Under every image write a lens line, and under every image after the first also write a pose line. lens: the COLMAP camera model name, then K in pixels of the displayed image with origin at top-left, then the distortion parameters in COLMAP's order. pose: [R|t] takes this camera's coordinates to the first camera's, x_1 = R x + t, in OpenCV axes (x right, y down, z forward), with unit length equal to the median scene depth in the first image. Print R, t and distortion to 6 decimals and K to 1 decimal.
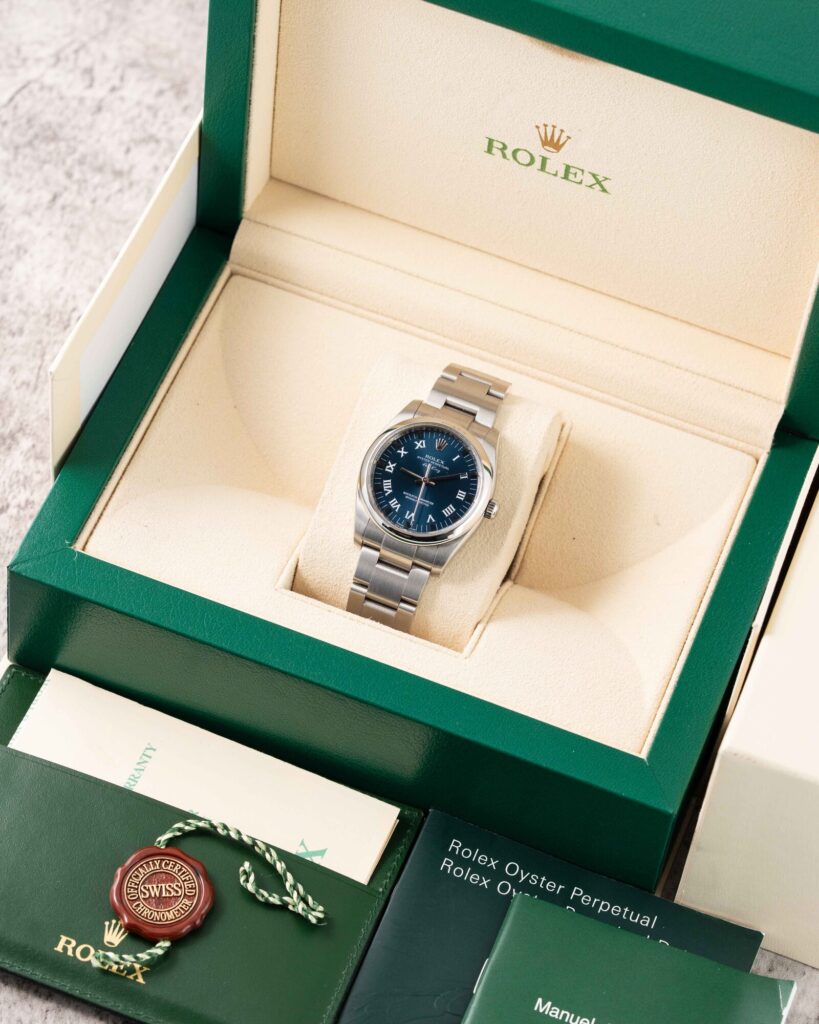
lens RADIAL K [[4262.9, 0, 407.4], [0, 4262.9, 514.2], [0, 0, 1]] dist [-0.007486, 0.000000]
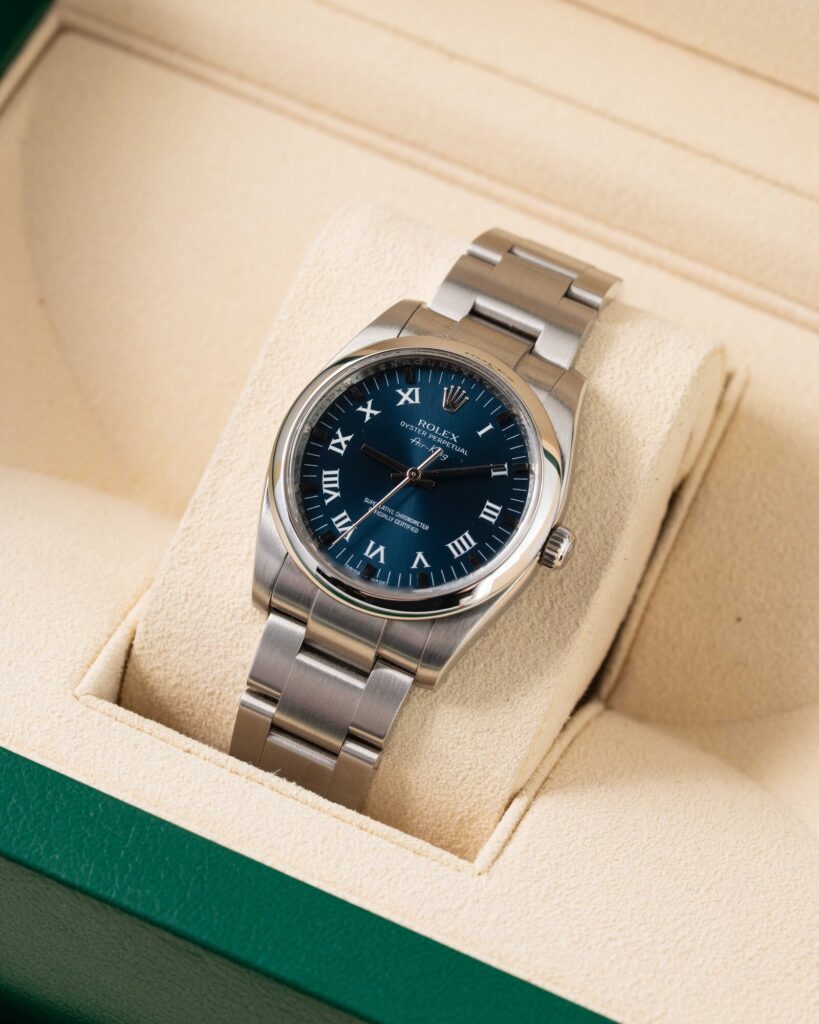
lens RADIAL K [[4262.9, 0, 414.6], [0, 4262.9, 503.7], [0, 0, 1]] dist [-0.007486, 0.000000]
pose [[0.997066, 0.054397, -0.053863, 0.028652], [-0.054795, 0.998480, -0.005929, -0.002235], [0.053458, 0.008863, 0.998531, 0.543239]]
